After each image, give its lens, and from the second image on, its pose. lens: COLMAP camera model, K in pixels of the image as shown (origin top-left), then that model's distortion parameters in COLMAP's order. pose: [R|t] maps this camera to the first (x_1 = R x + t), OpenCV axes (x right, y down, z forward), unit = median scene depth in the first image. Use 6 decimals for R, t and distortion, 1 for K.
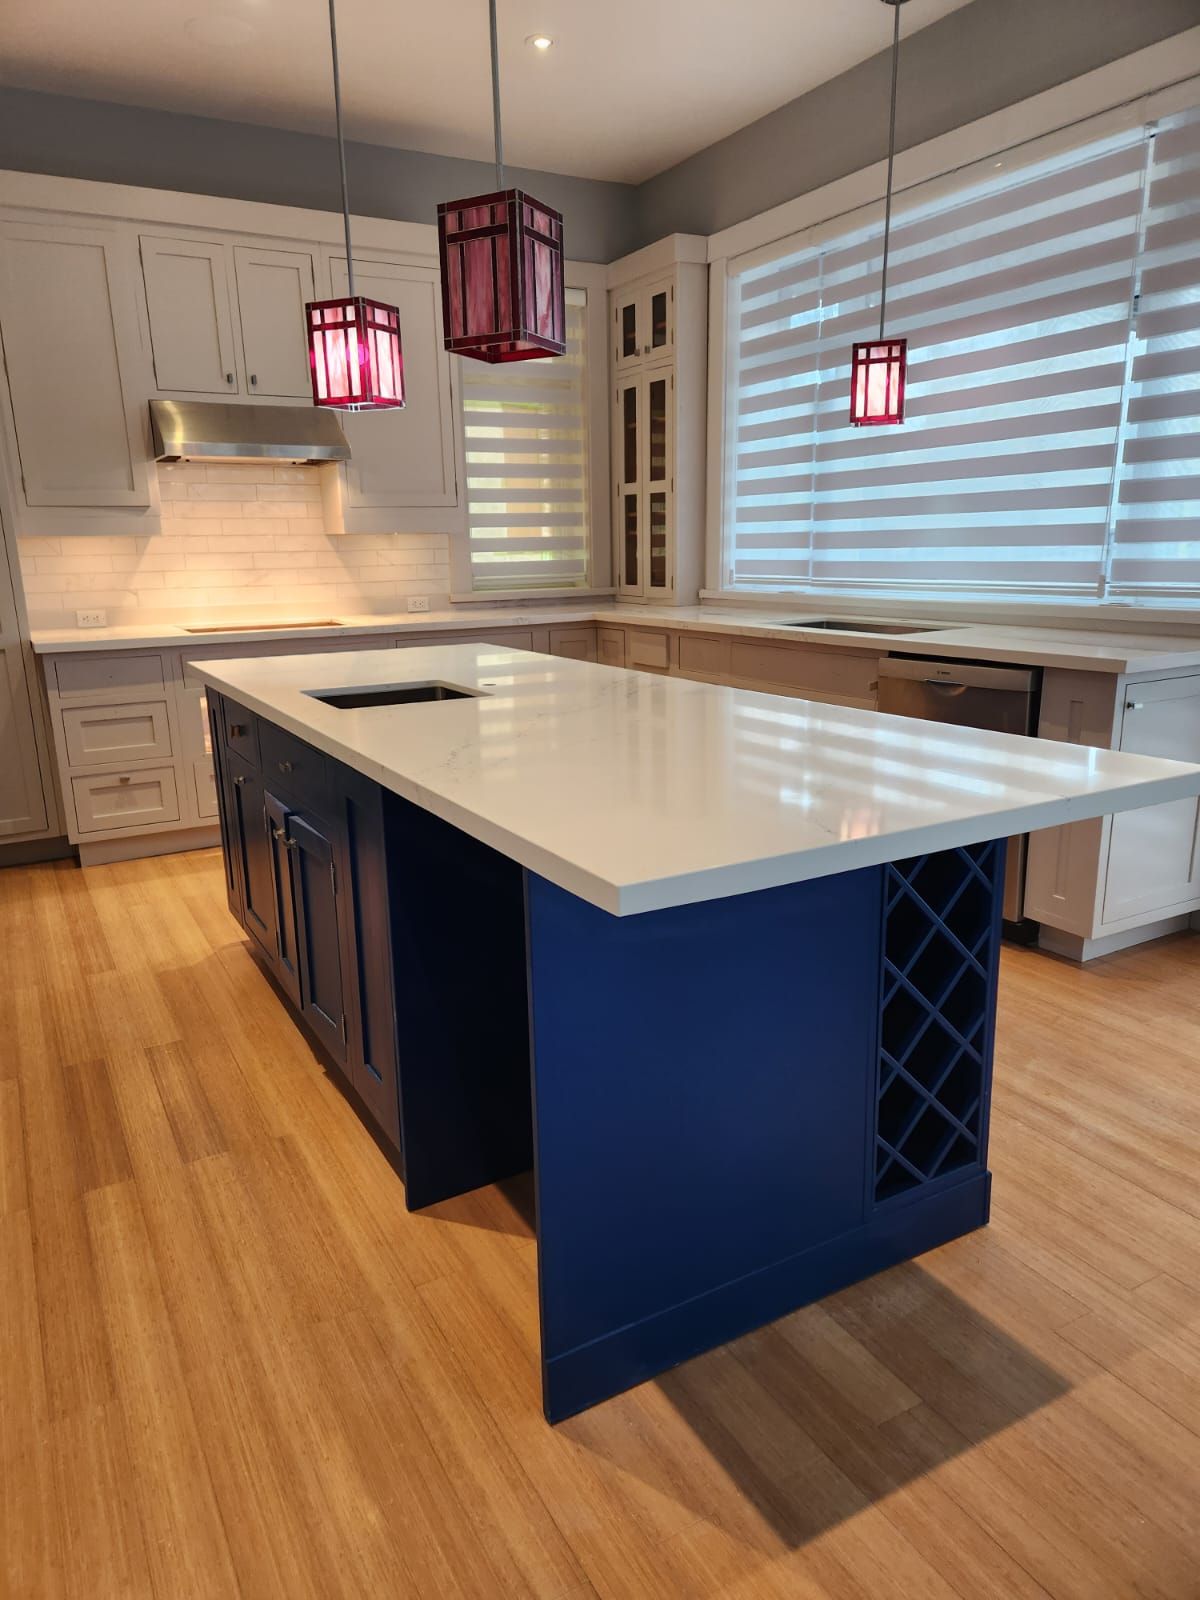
lens RADIAL K [[1064.0, 0, 580.5], [0, 1064.0, 800.2], [0, 0, 1]] dist [0.078251, -0.063307]
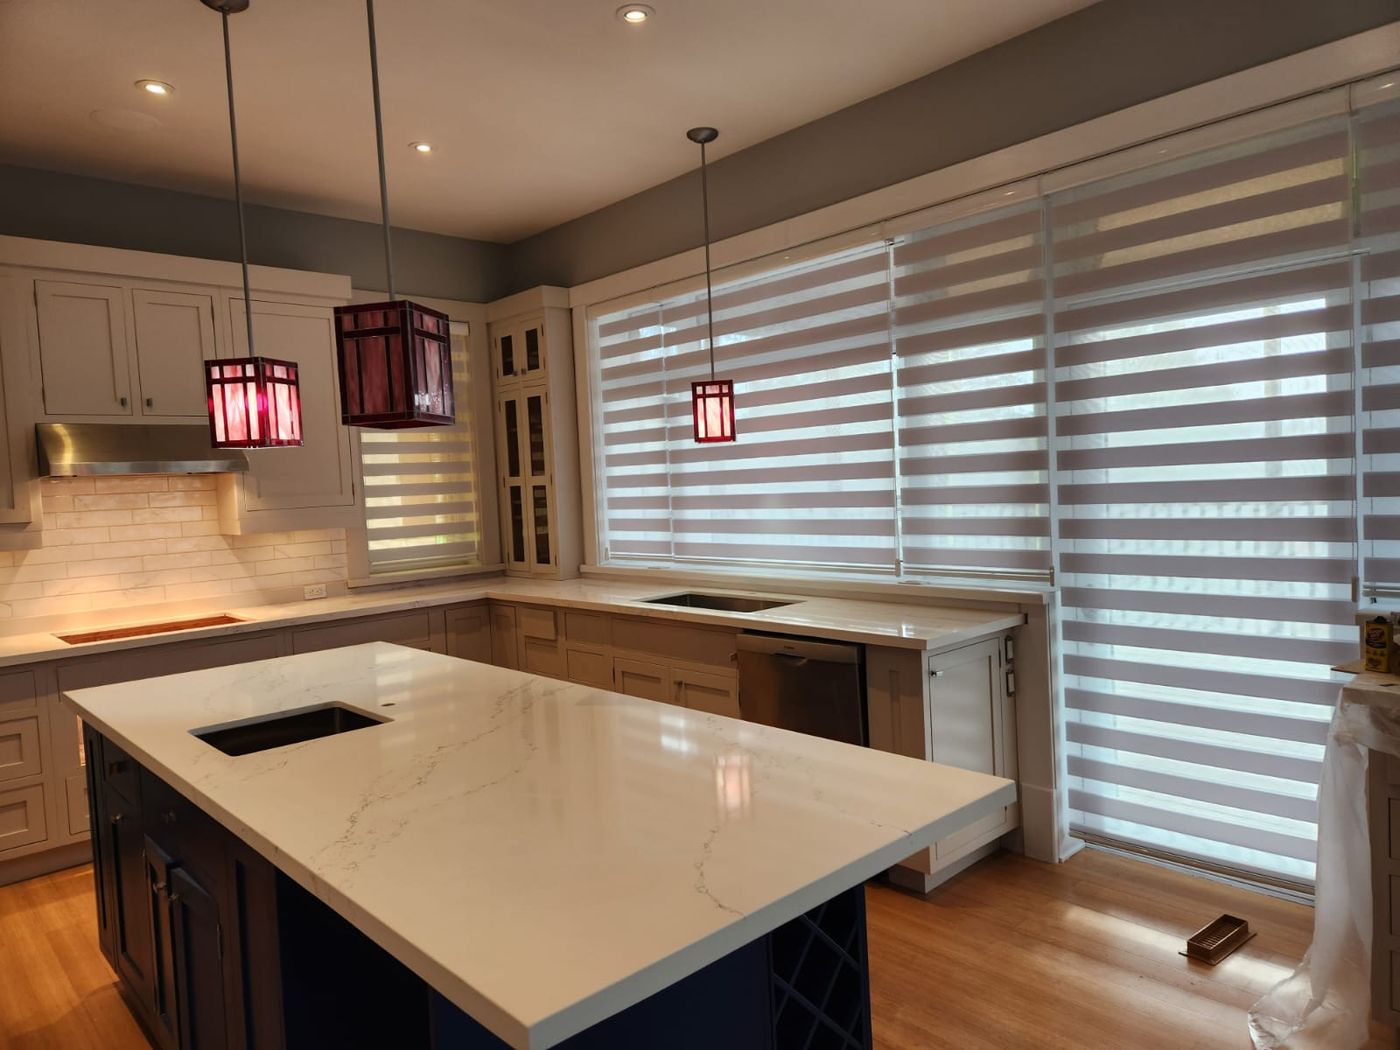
lens RADIAL K [[931.0, 0, 703.8], [0, 931.0, 523.3], [0, 0, 1]] dist [0.078251, -0.063307]
pose [[0.969803, -0.035043, 0.241357, -0.000790], [0.082485, 0.978434, -0.189375, -0.062744], [-0.229516, 0.203565, 0.951779, 0.001119]]
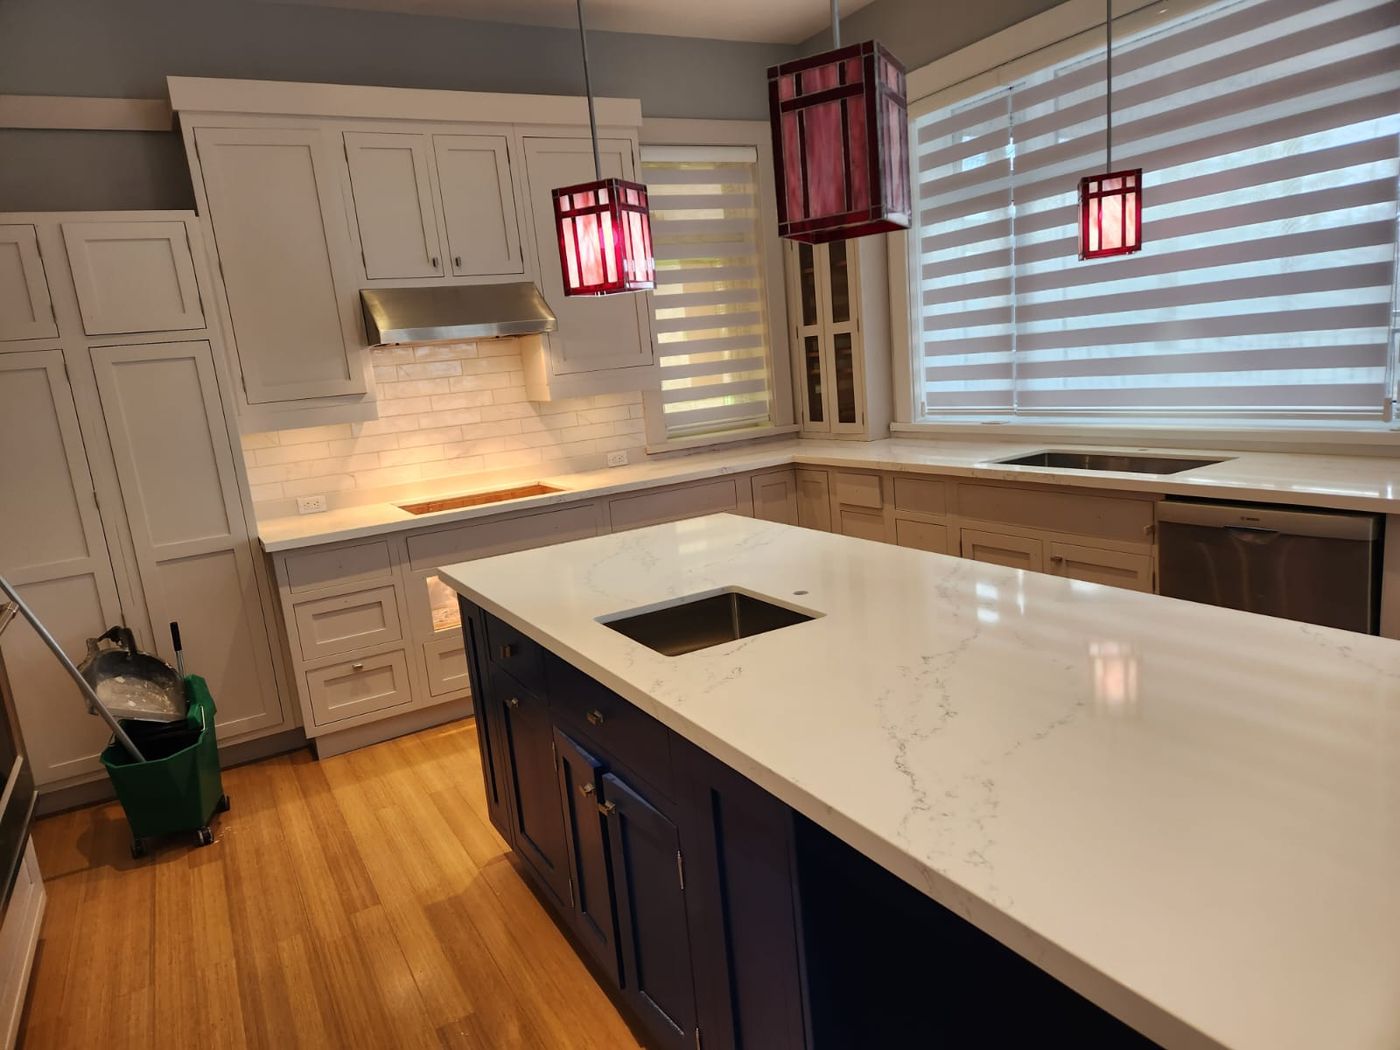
lens RADIAL K [[931.0, 0, 673.9], [0, 931.0, 543.1], [0, 0, 1]] dist [0.078251, -0.063307]
pose [[0.997128, -0.072699, -0.021249, -0.131359], [0.071764, 0.996543, -0.041863, -0.095592], [0.024219, 0.040218, 0.998897, 0.169926]]
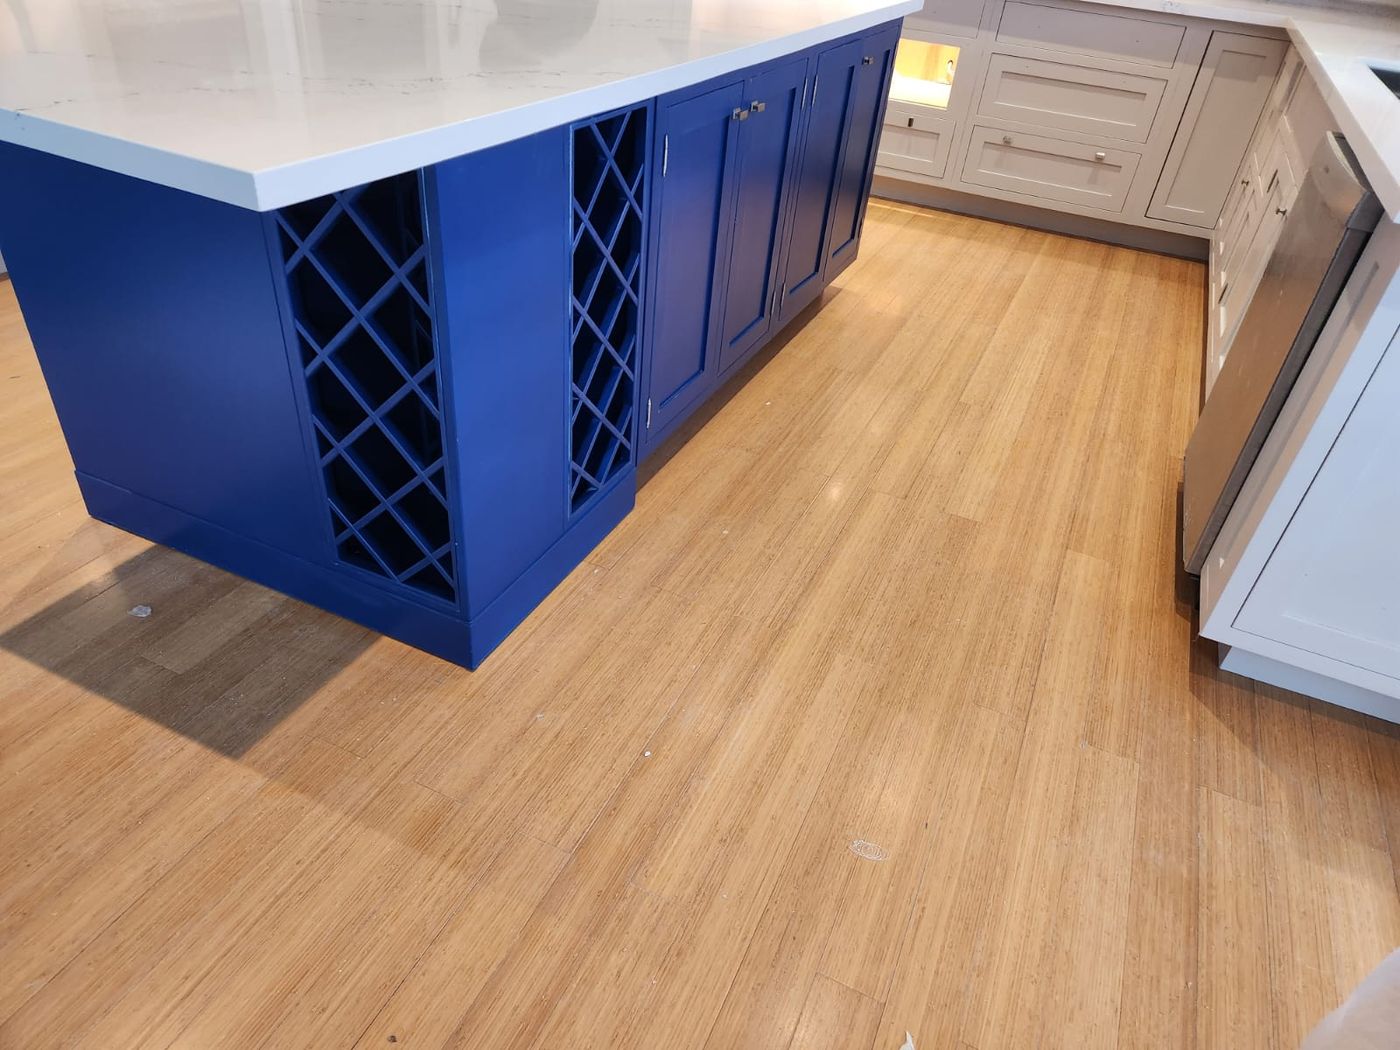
lens RADIAL K [[931.0, 0, 706.0], [0, 931.0, 524.6], [0, 0, 1]] dist [0.078251, -0.063307]
pose [[0.592587, 0.525673, -0.610335, 0.538685], [-0.292139, 0.846370, 0.445324, -0.083766], [0.750664, -0.085590, 0.655117, 0.360074]]
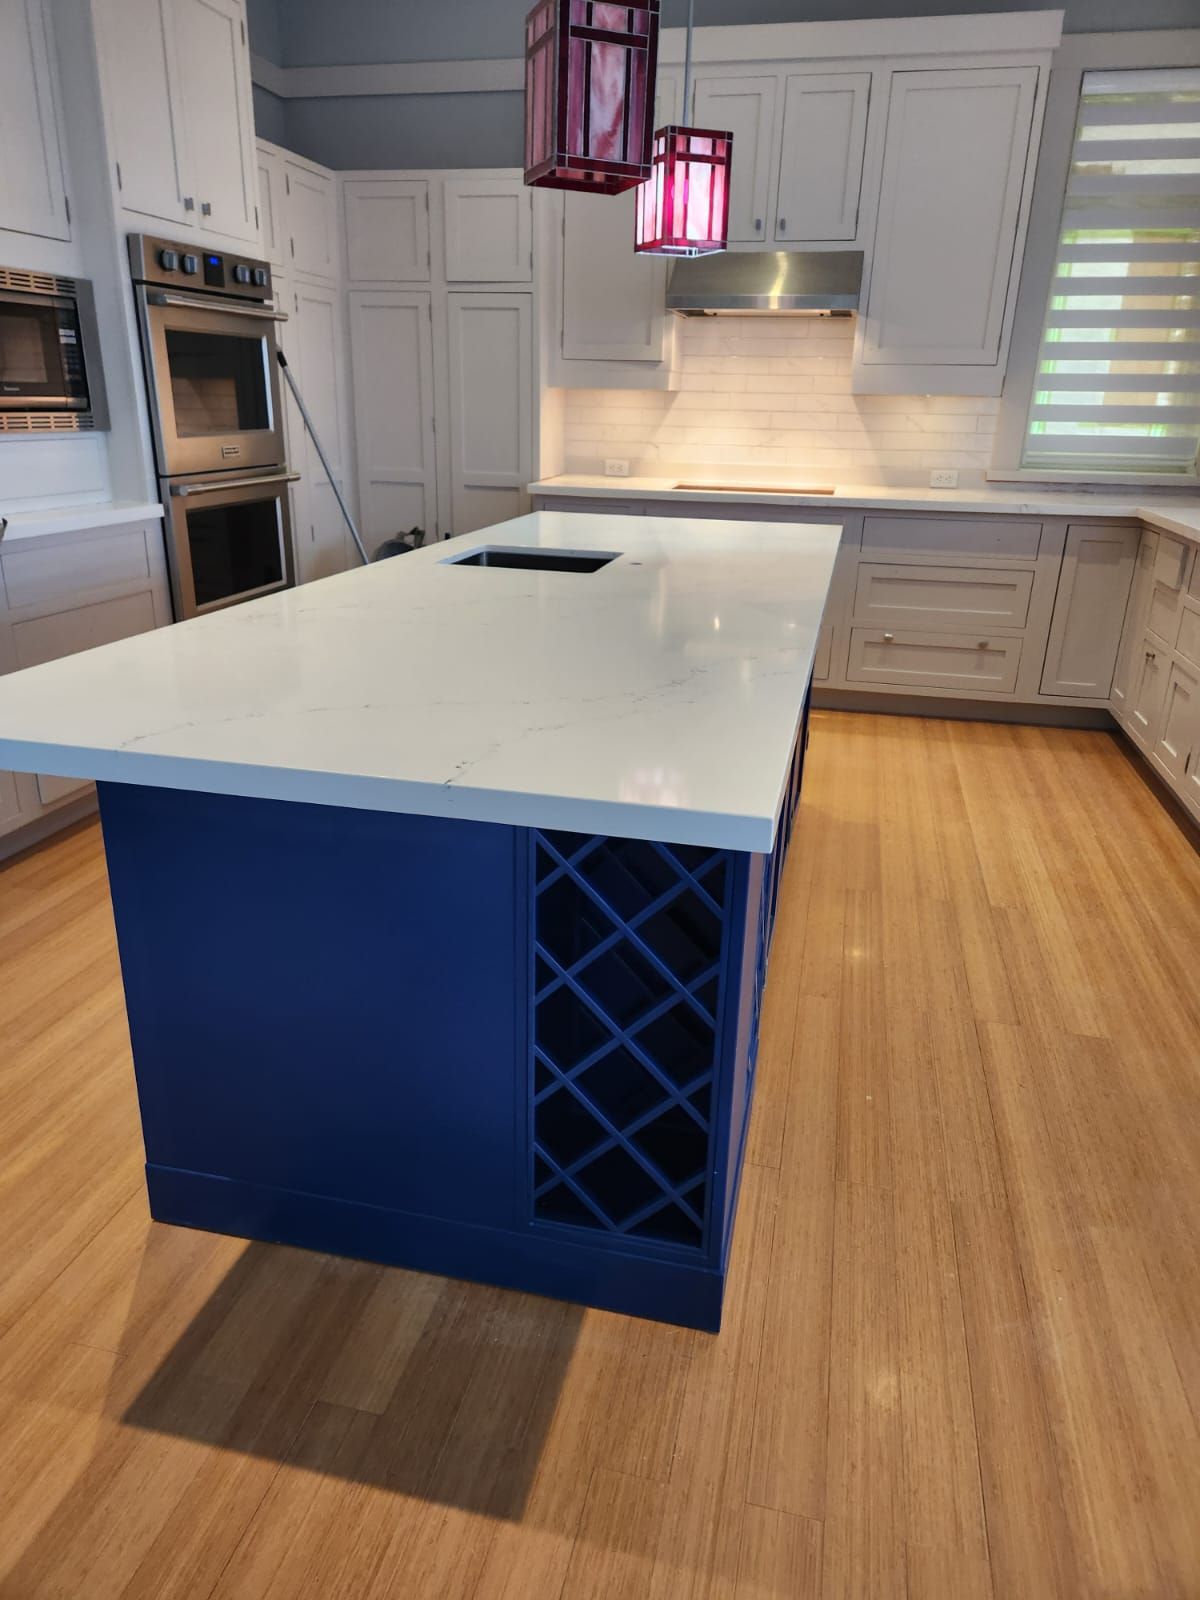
lens RADIAL K [[1064.0, 0, 594.3], [0, 1064.0, 785.6], [0, 0, 1]] dist [0.078251, -0.063307]
pose [[0.737979, 0.267057, -0.619732, 0.395700], [-0.199613, 0.963653, 0.177560, -0.061501], [0.644625, -0.007329, 0.764464, 0.203642]]
